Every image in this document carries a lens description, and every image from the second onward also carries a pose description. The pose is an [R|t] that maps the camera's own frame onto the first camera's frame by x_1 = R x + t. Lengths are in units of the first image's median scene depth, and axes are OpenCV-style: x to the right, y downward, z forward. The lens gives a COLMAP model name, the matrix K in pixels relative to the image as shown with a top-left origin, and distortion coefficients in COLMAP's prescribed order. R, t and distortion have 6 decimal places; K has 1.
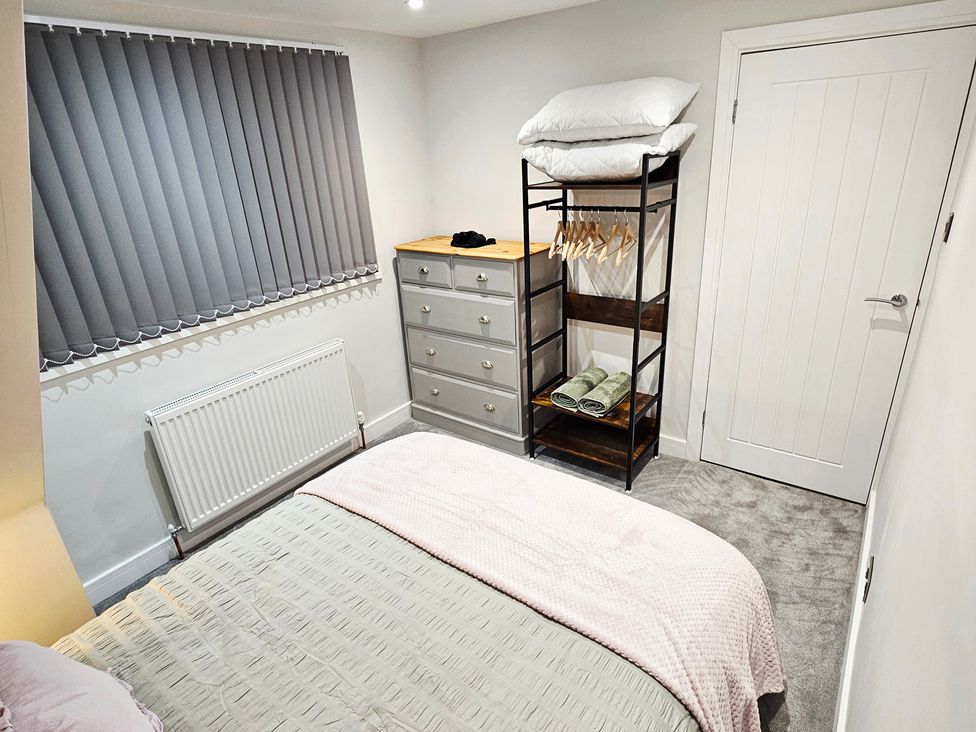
lens RADIAL K [[531.1, 0, 488.0], [0, 531.1, 366.0], [0, 0, 1]] dist [-0.001061, -0.001108]
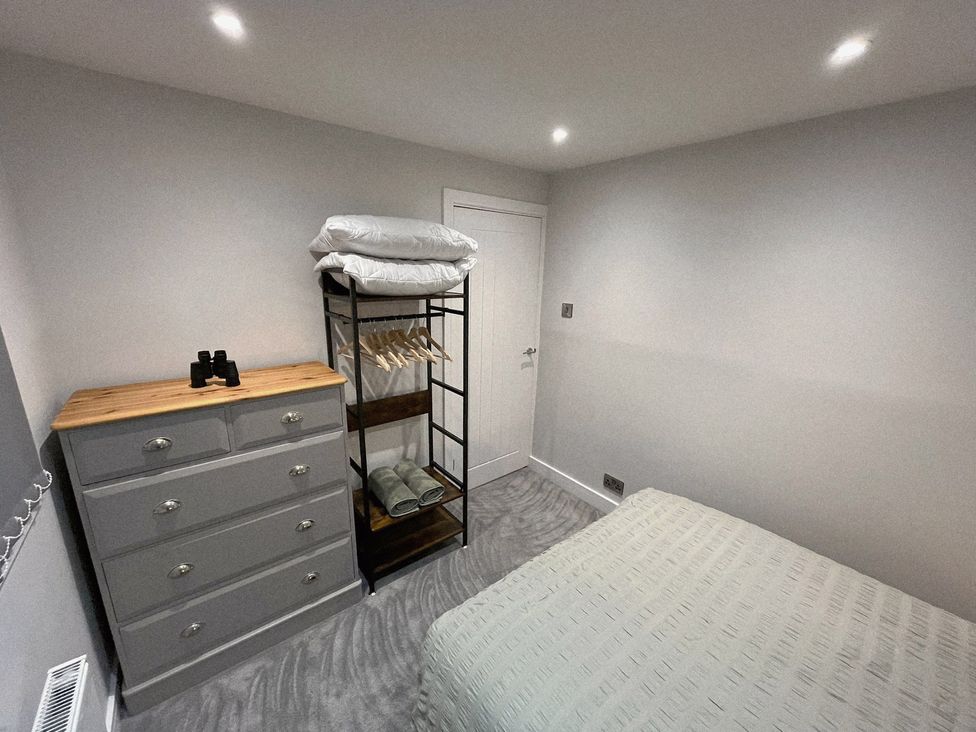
lens RADIAL K [[394.1, 0, 484.1], [0, 394.1, 365.0], [0, 0, 1]] dist [-0.004769, -0.000186]
pose [[0.265744, -0.179649, 0.947157, -0.446178], [0.346410, 0.934659, 0.080086, -0.181320], [-0.899656, 0.306822, 0.310612, 0.536754]]
